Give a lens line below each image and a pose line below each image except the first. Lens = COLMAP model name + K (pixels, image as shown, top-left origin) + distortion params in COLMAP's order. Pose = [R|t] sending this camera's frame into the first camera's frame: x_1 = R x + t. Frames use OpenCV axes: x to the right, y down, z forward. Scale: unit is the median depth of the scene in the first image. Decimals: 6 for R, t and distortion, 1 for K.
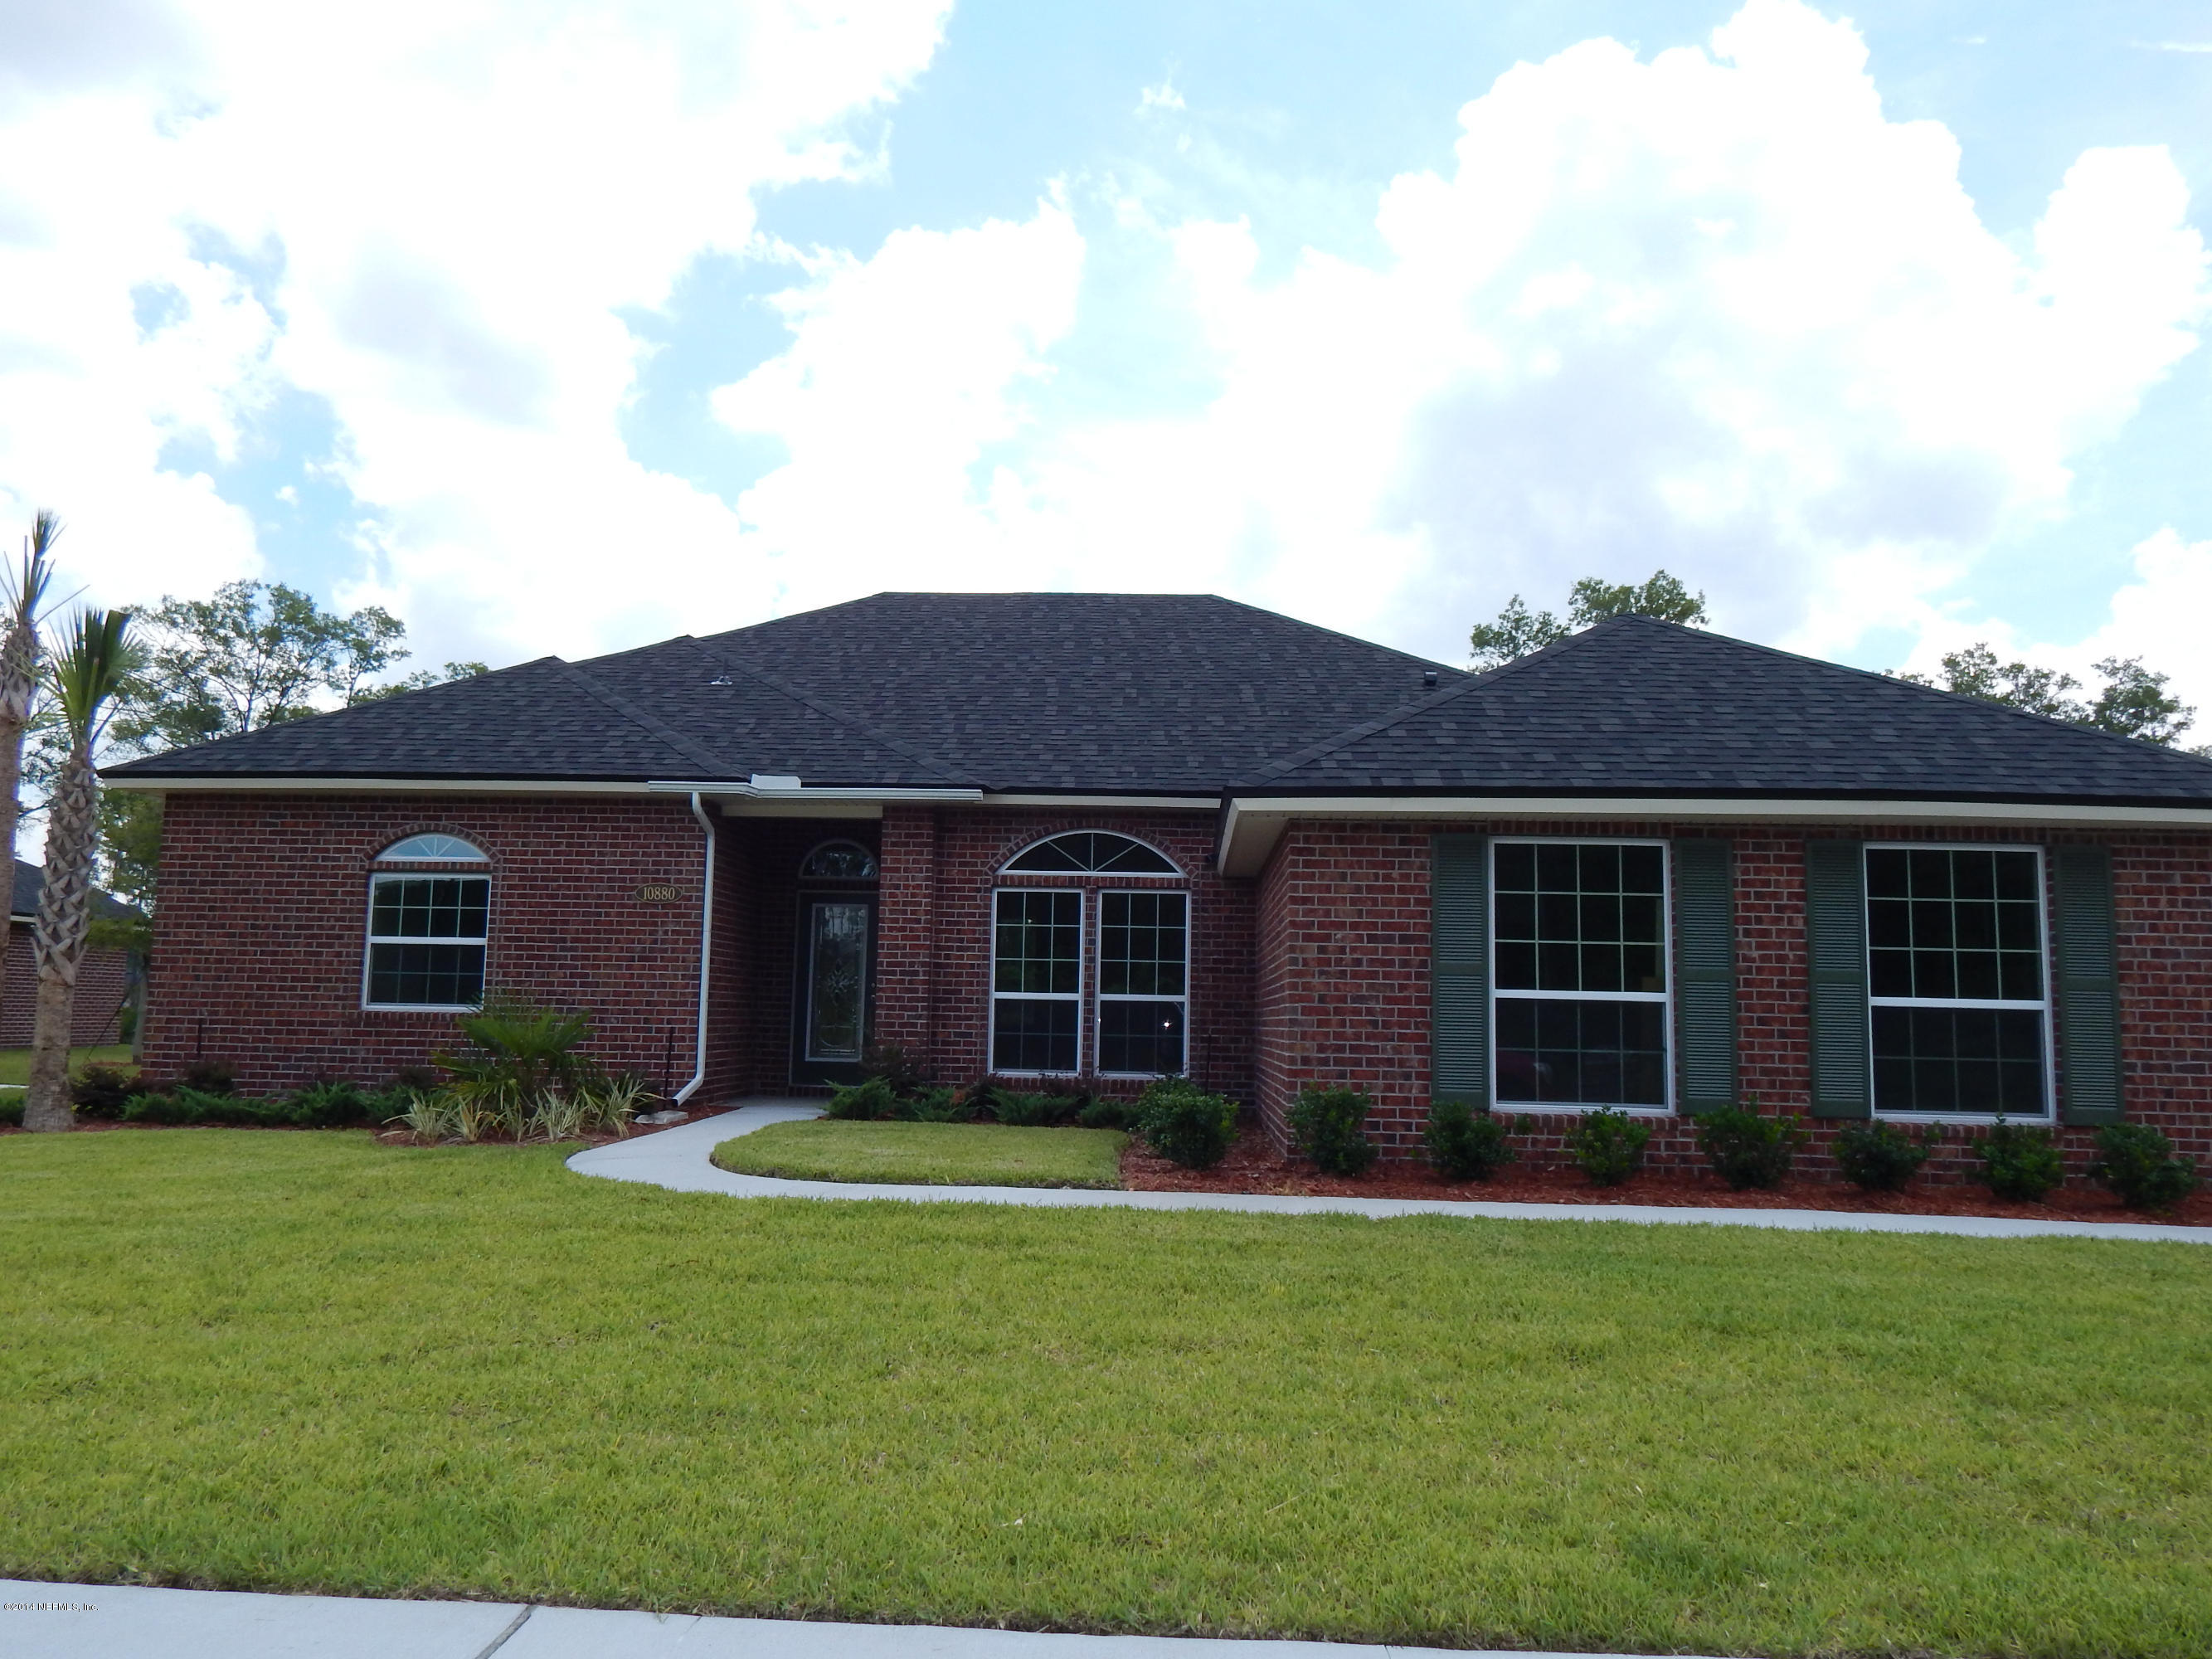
lens RADIAL K [[1601.0, 0, 1093.2], [0, 1601.0, 808.8], [0, 0, 1]] dist [-0.006676, -0.003715]
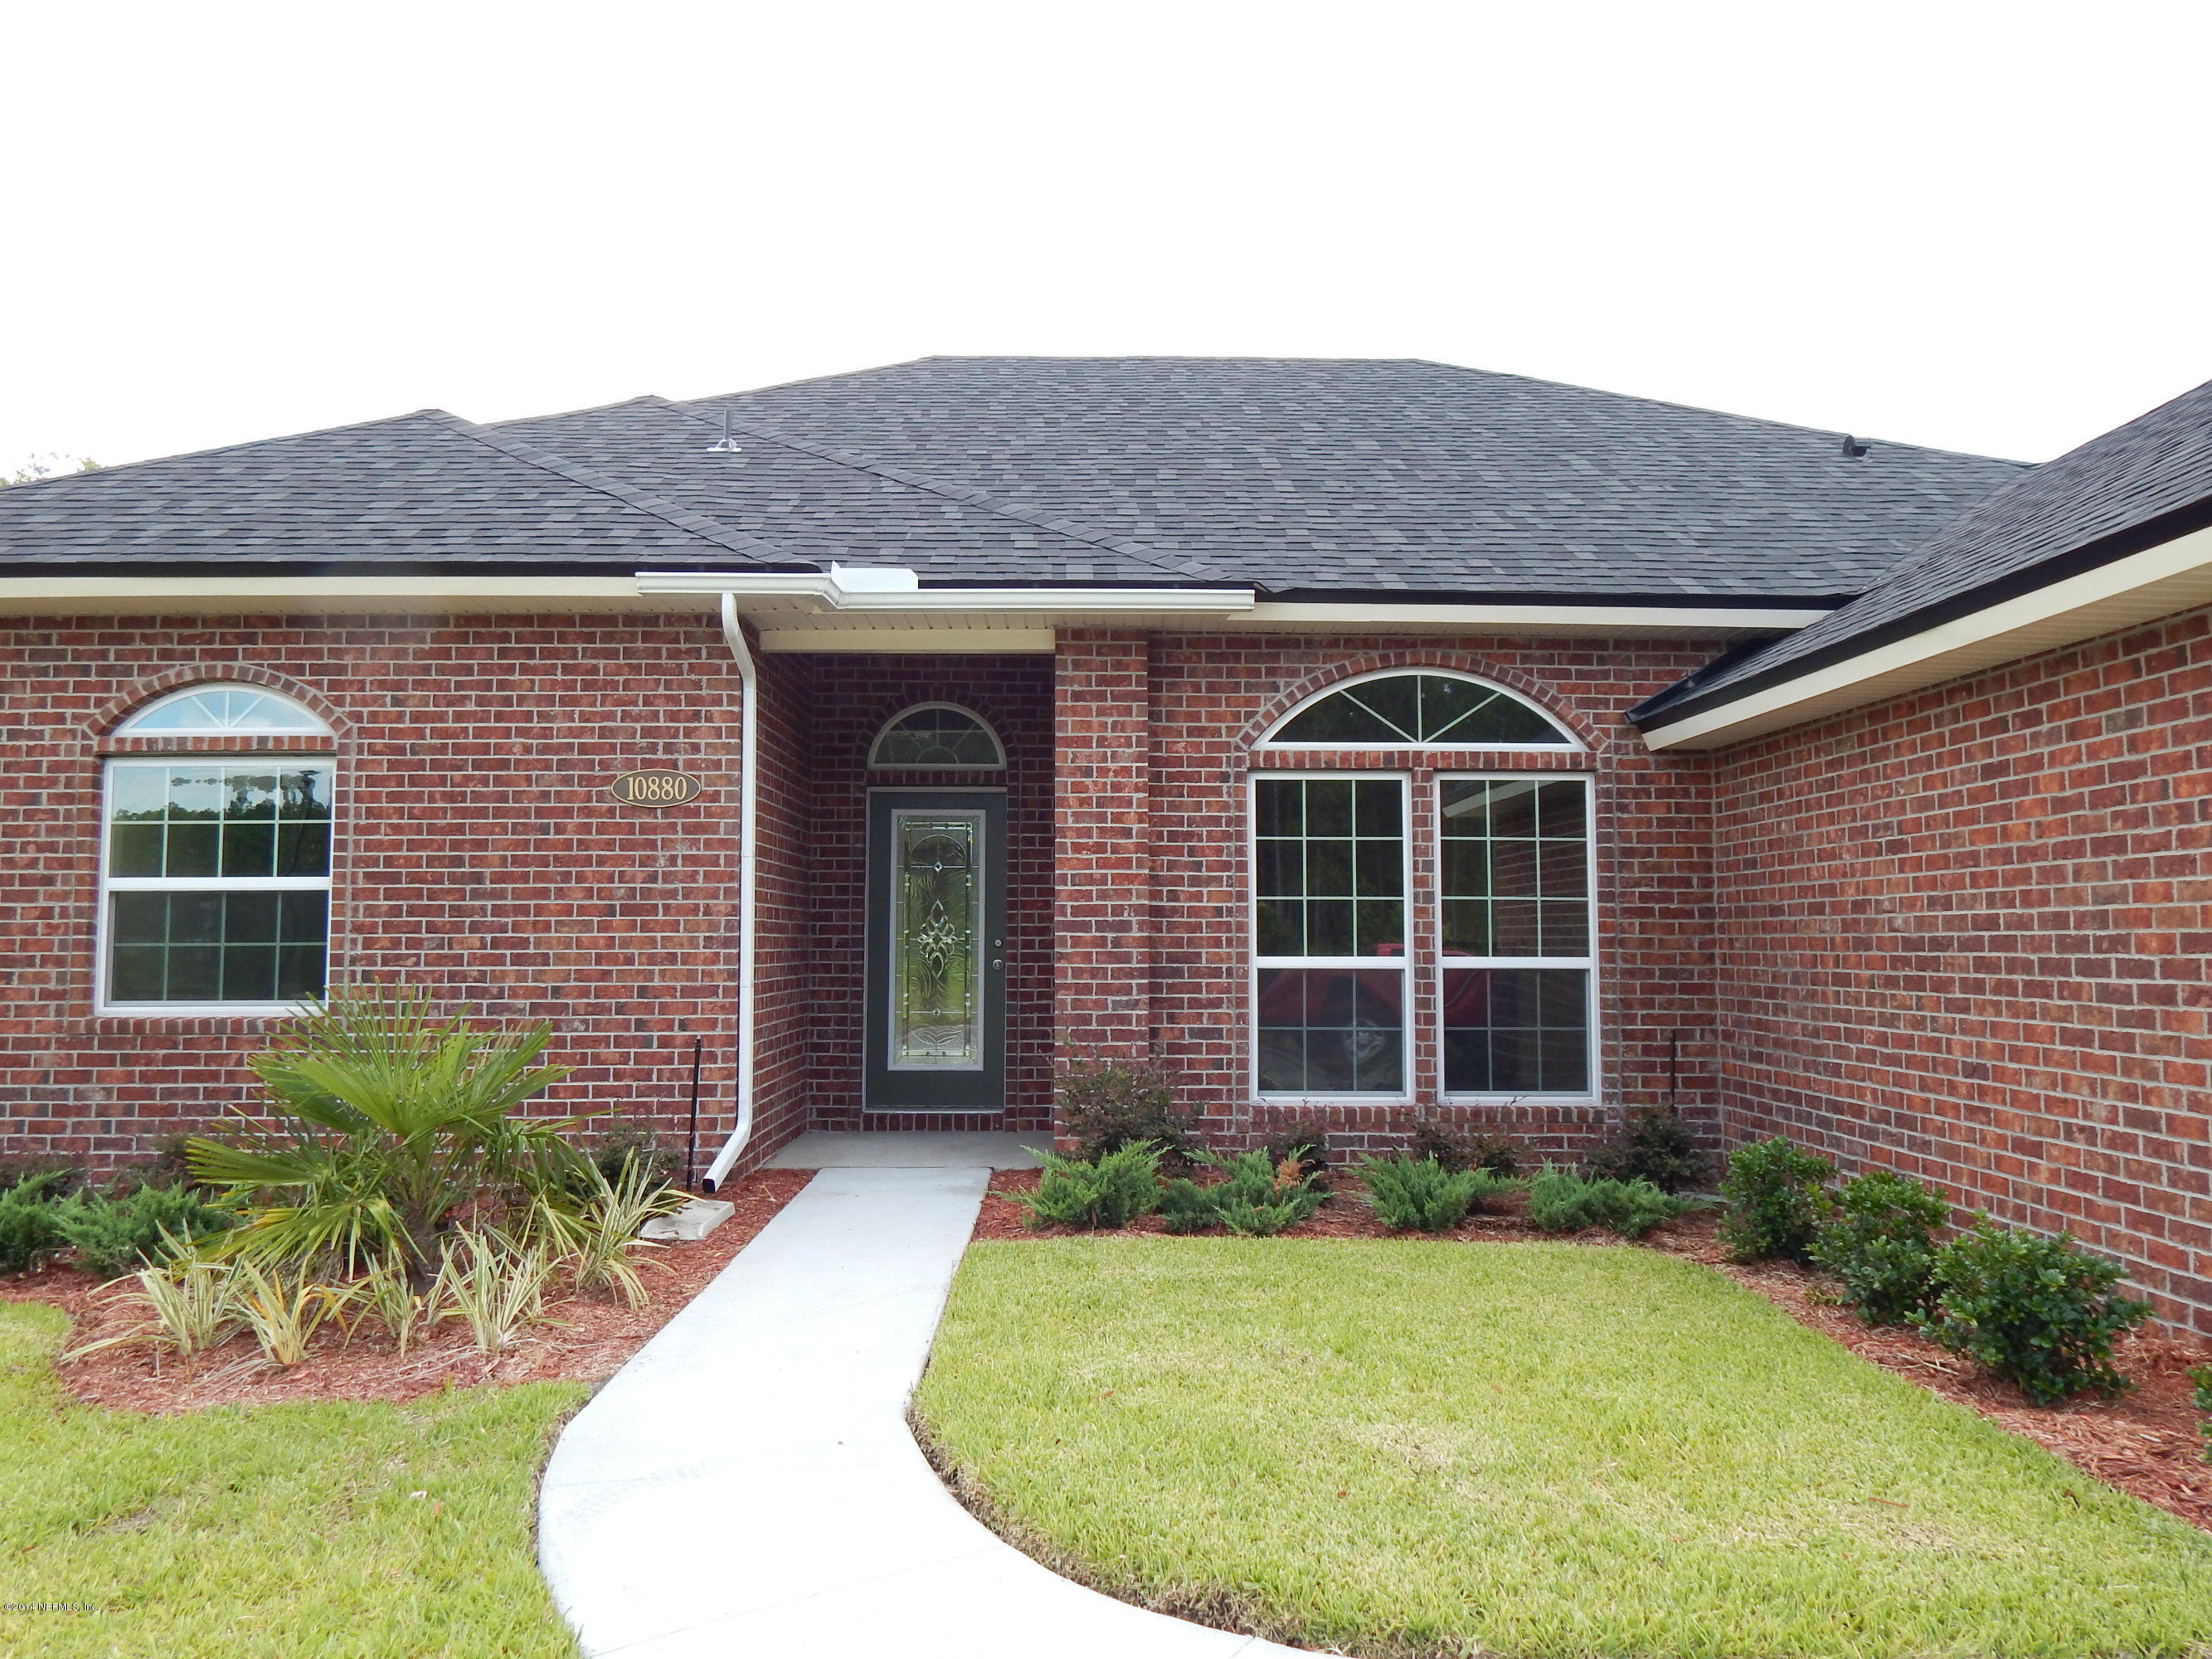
lens RADIAL K [[1601.0, 0, 1095.8], [0, 1601.0, 816.6], [0, 0, 1]] dist [-0.006676, -0.003715]
pose [[0.997802, -0.014063, 0.064760, -0.157440], [0.010509, 0.998436, 0.054905, 0.033764], [-0.065431, -0.054103, 0.996389, 0.449290]]
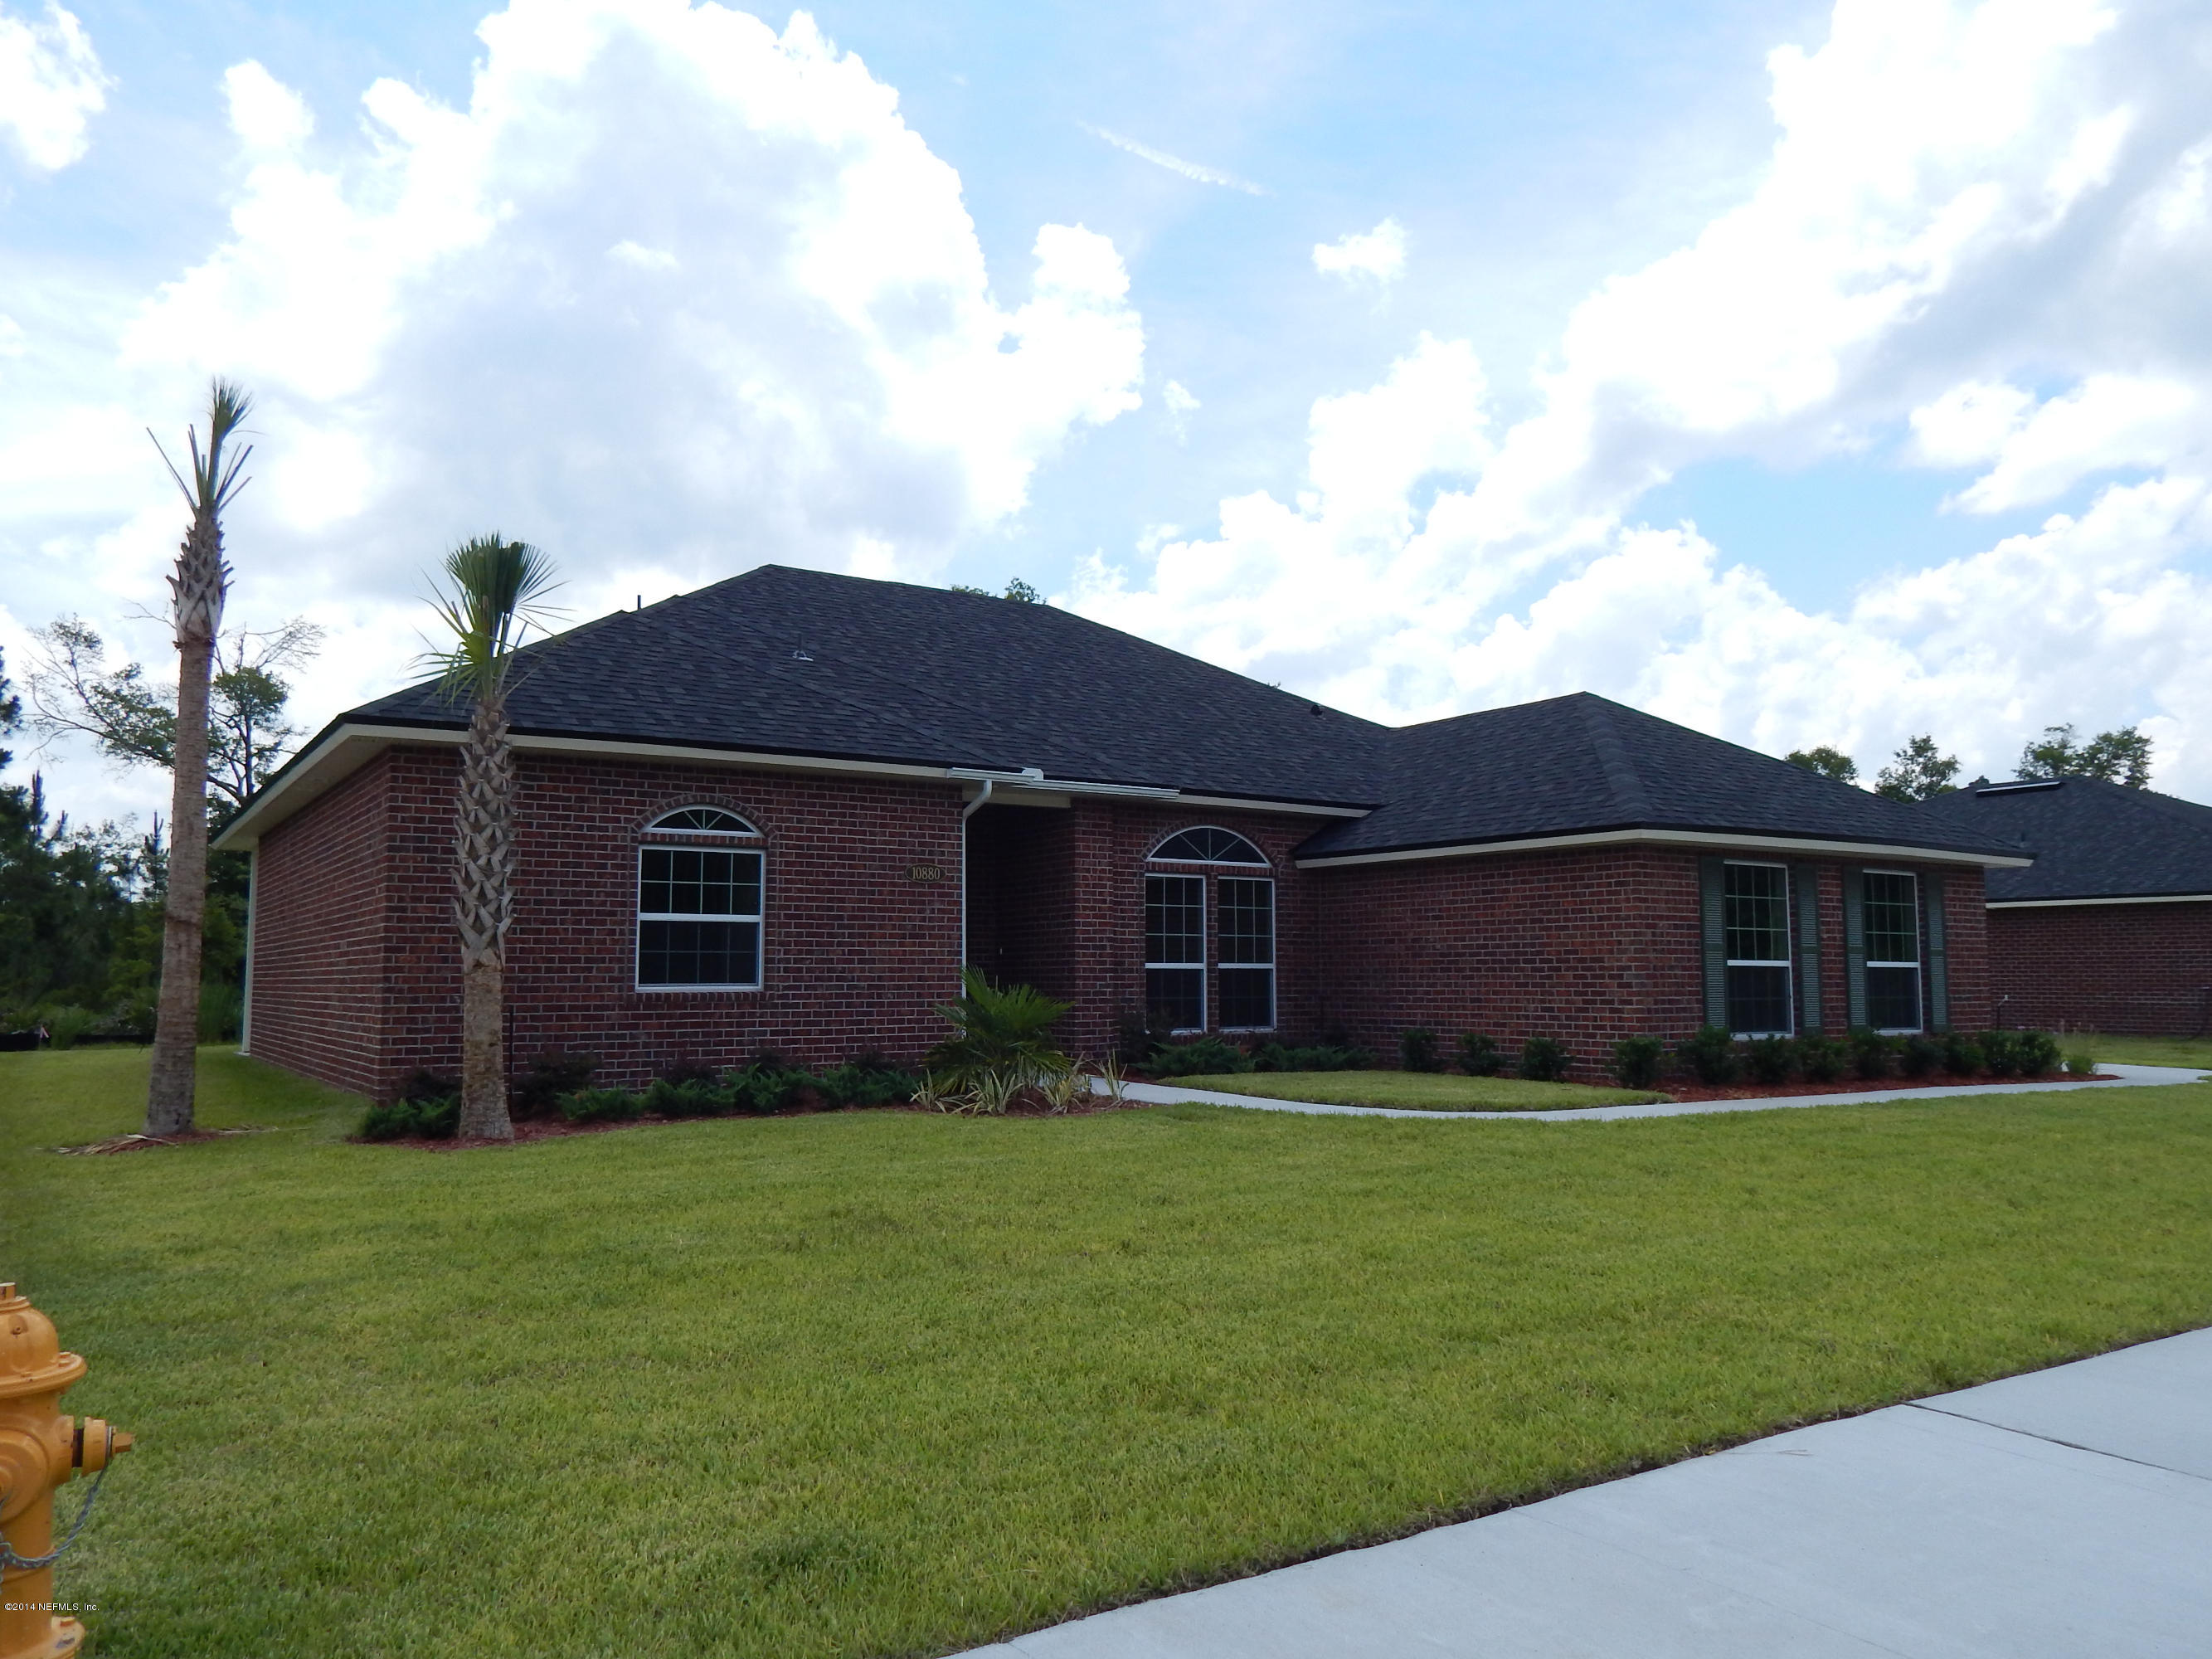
lens RADIAL K [[1601.0, 0, 1095.4], [0, 1601.0, 827.7], [0, 0, 1]] dist [-0.006676, -0.003715]
pose [[0.805604, 0.036029, 0.591358, -0.793353], [-0.060839, 0.997903, 0.022083, -0.006602], [-0.589323, -0.053767, 0.806107, 0.094249]]
